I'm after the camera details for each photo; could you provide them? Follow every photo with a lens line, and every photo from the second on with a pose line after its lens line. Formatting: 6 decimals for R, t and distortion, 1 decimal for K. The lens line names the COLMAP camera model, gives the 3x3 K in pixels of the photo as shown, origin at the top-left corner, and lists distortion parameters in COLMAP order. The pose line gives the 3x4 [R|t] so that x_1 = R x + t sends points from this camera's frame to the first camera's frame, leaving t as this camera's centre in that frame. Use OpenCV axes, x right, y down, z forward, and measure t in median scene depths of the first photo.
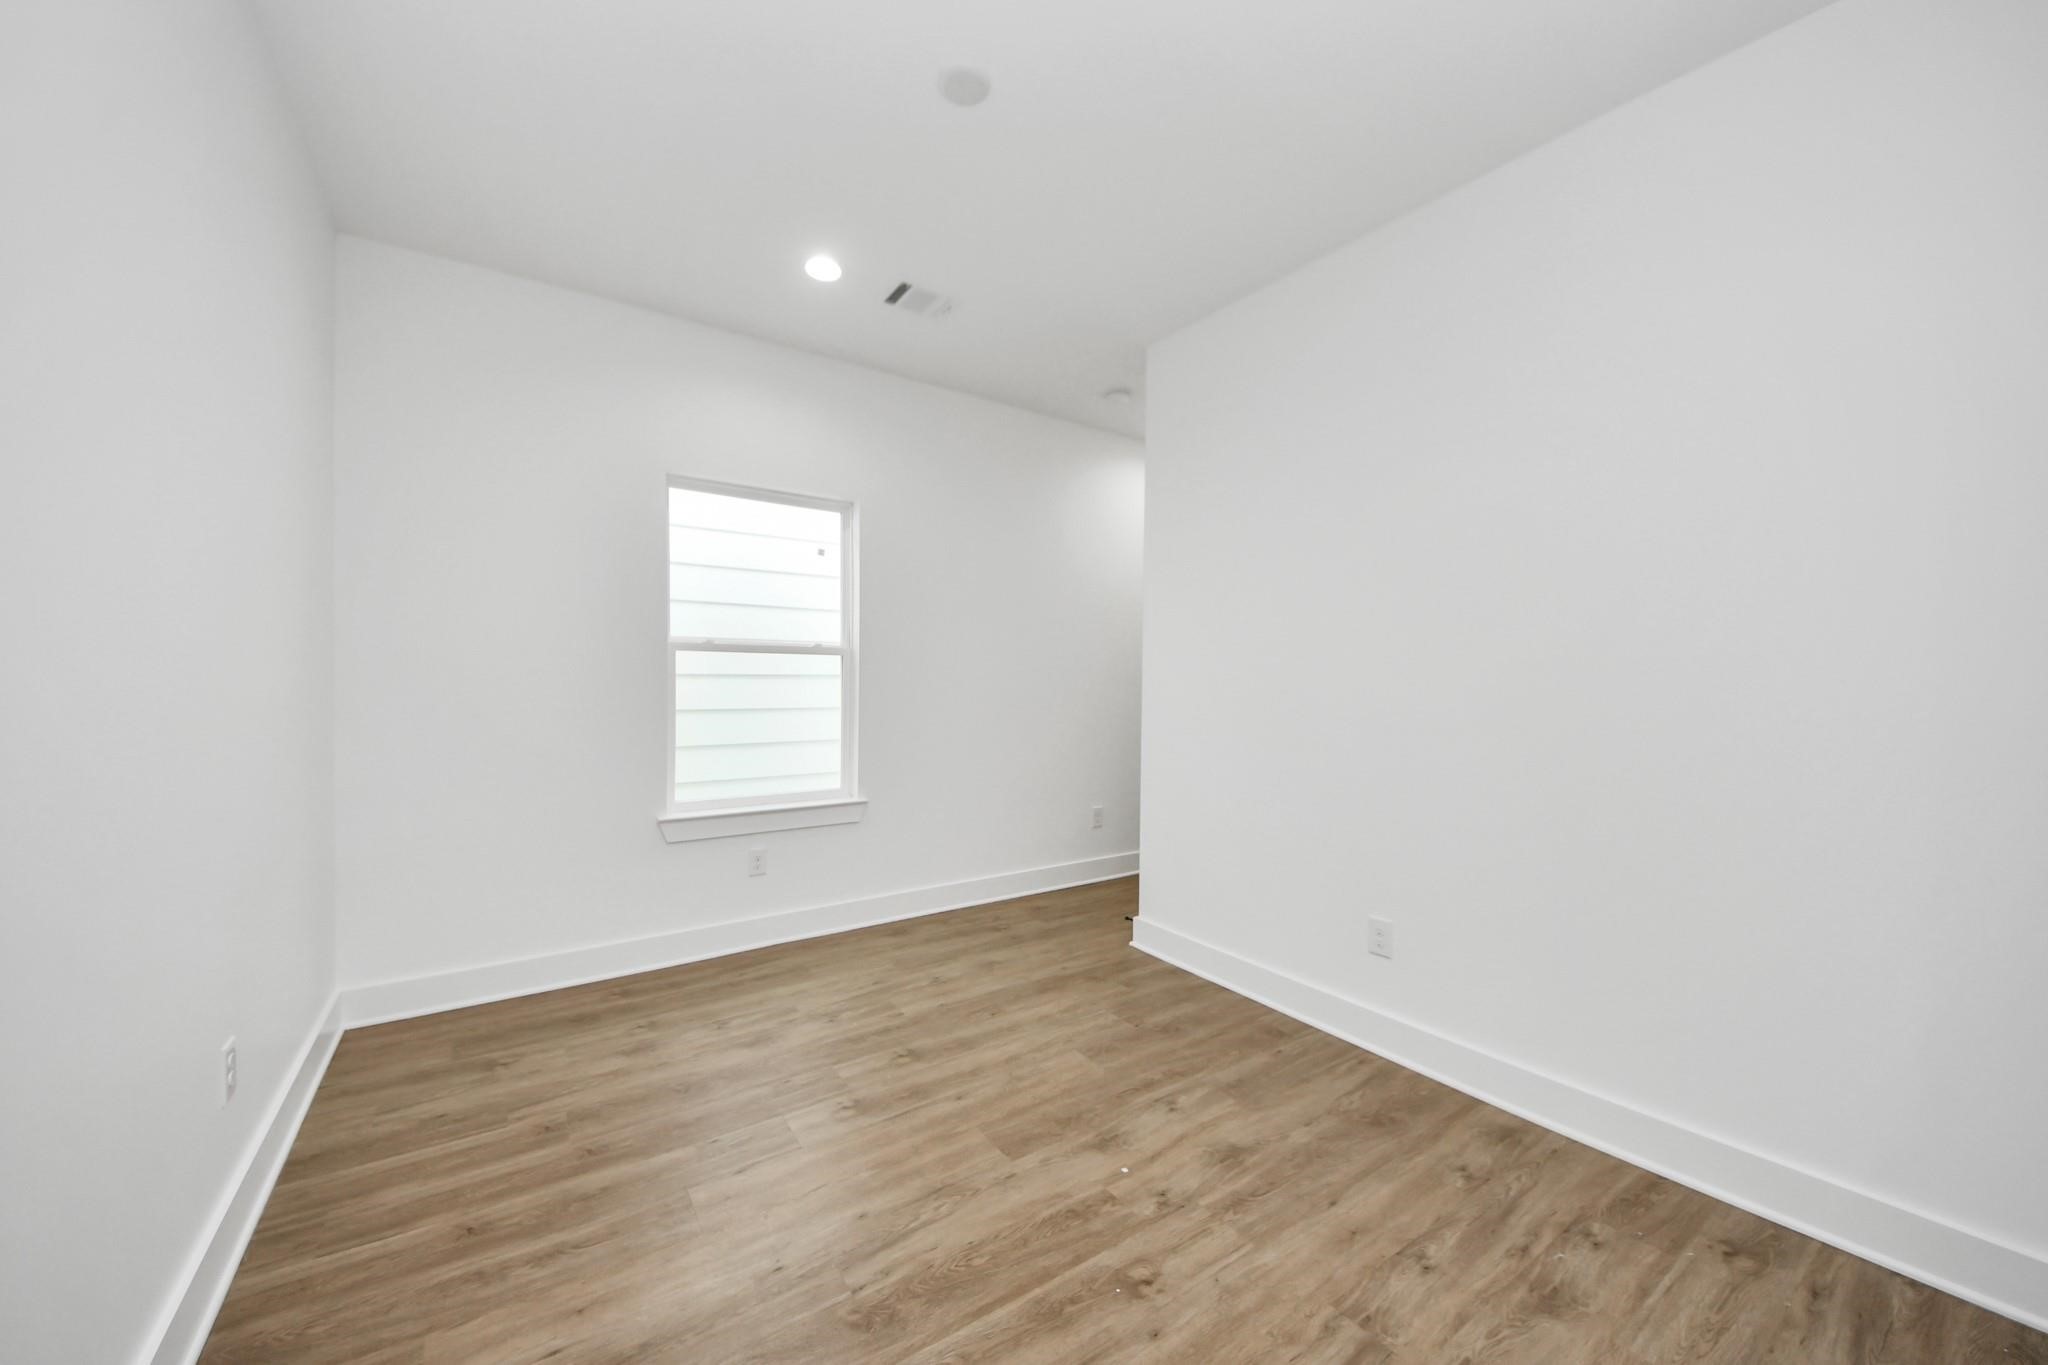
lens RADIAL K [[720.5, 0, 1017.8], [0, 720.5, 691.7], [0, 0, 1]] dist [0.034251, -0.022108]
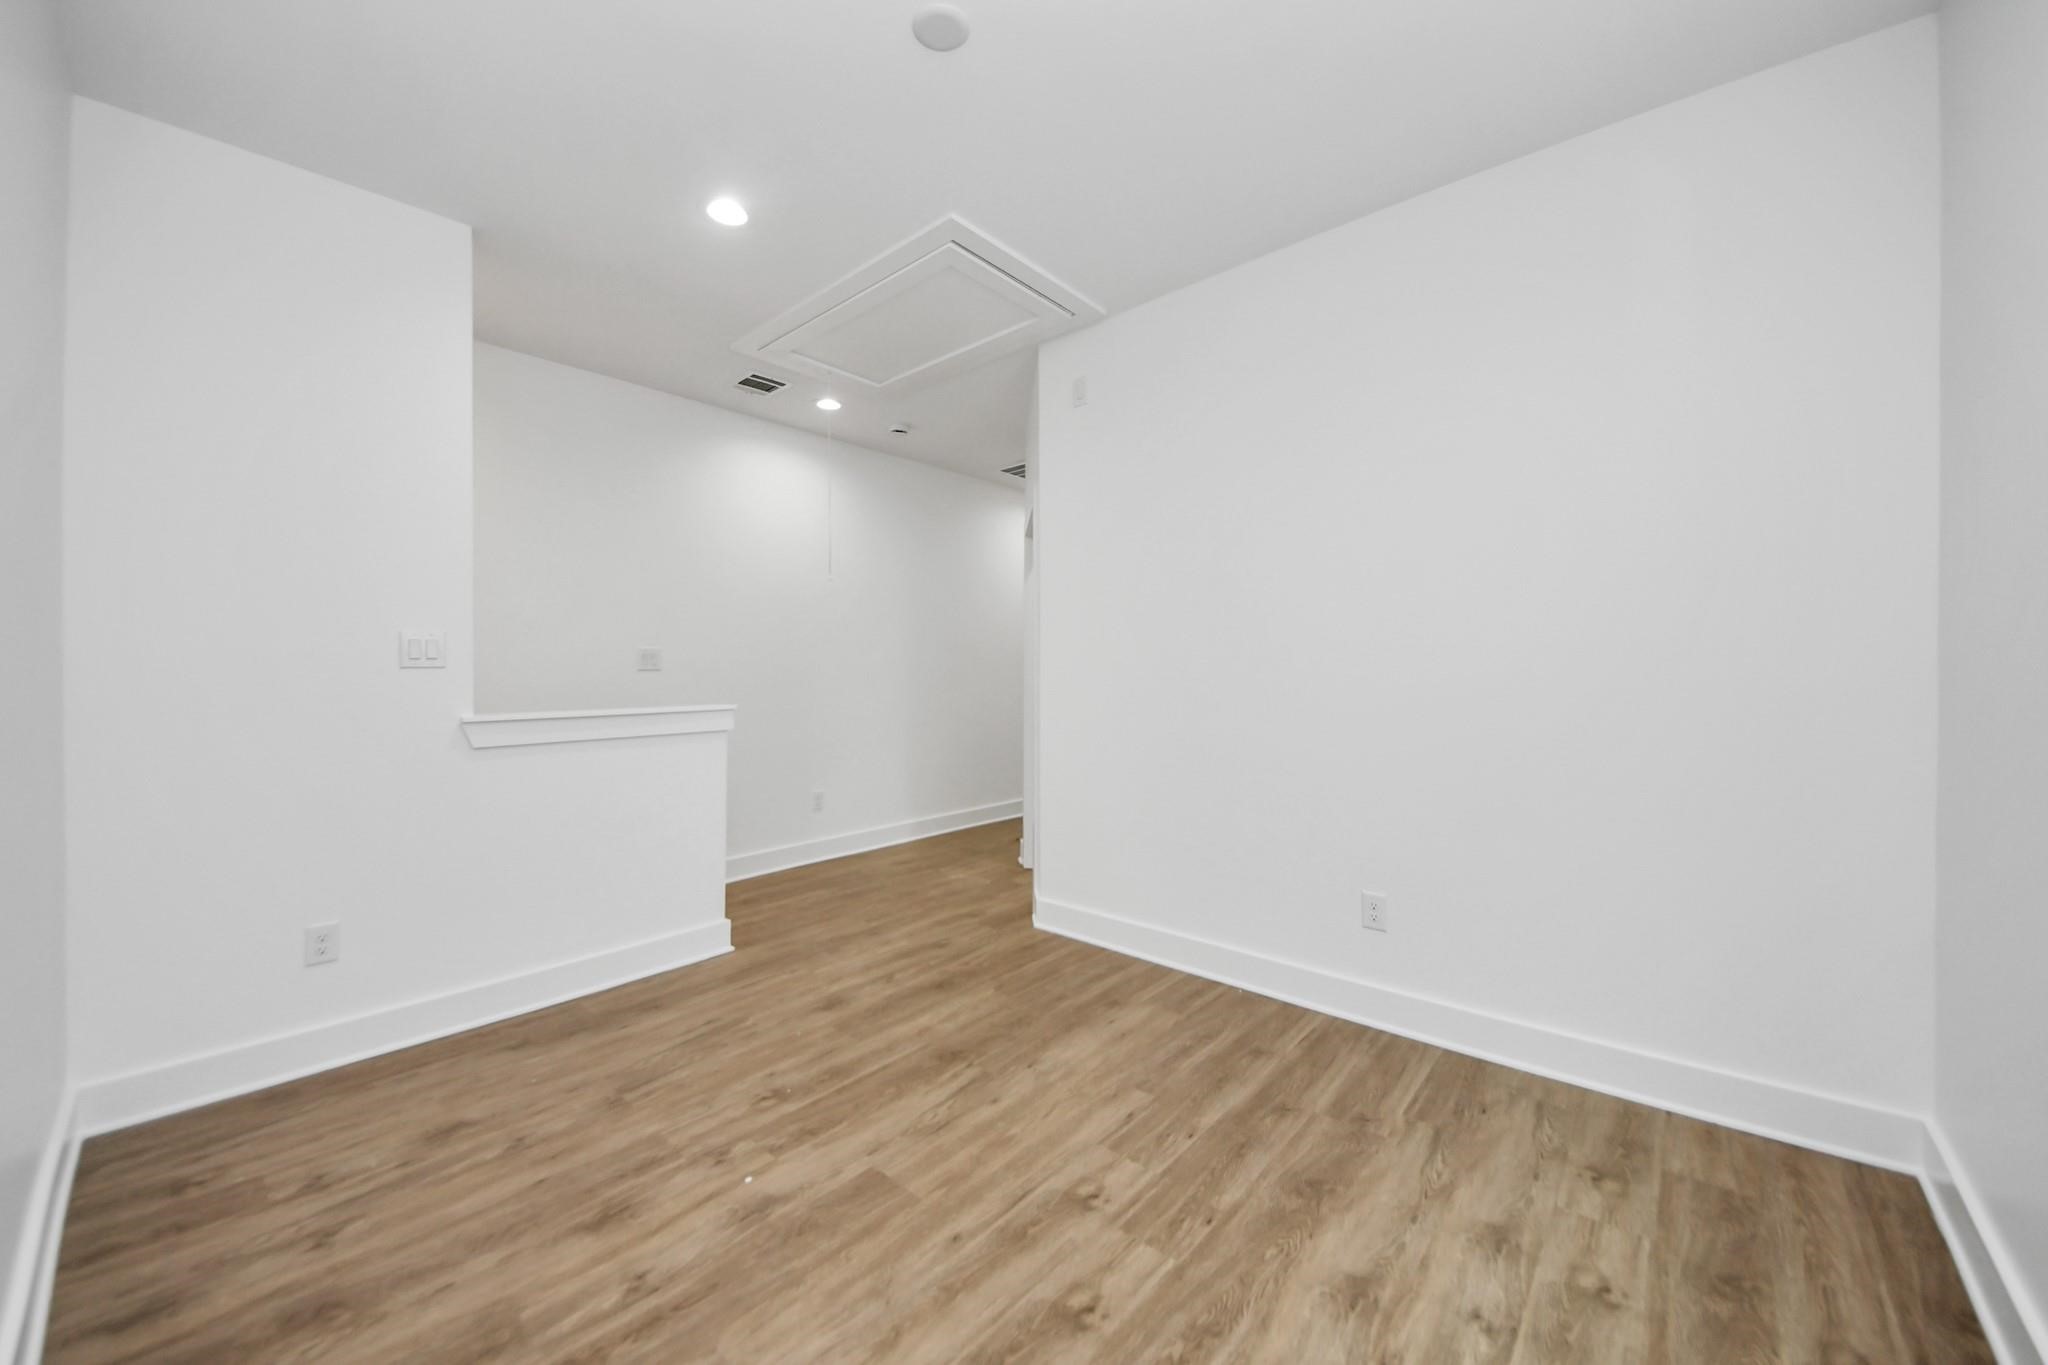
lens RADIAL K [[720.5, 0, 1017.8], [0, 720.5, 691.7], [0, 0, 1]] dist [0.034251, -0.022108]
pose [[-0.969665, 0.005919, -0.244365, 0.036503], [0.001650, 0.999843, 0.017670, 0.014197], [0.244431, 0.016731, -0.969522, 1.950074]]
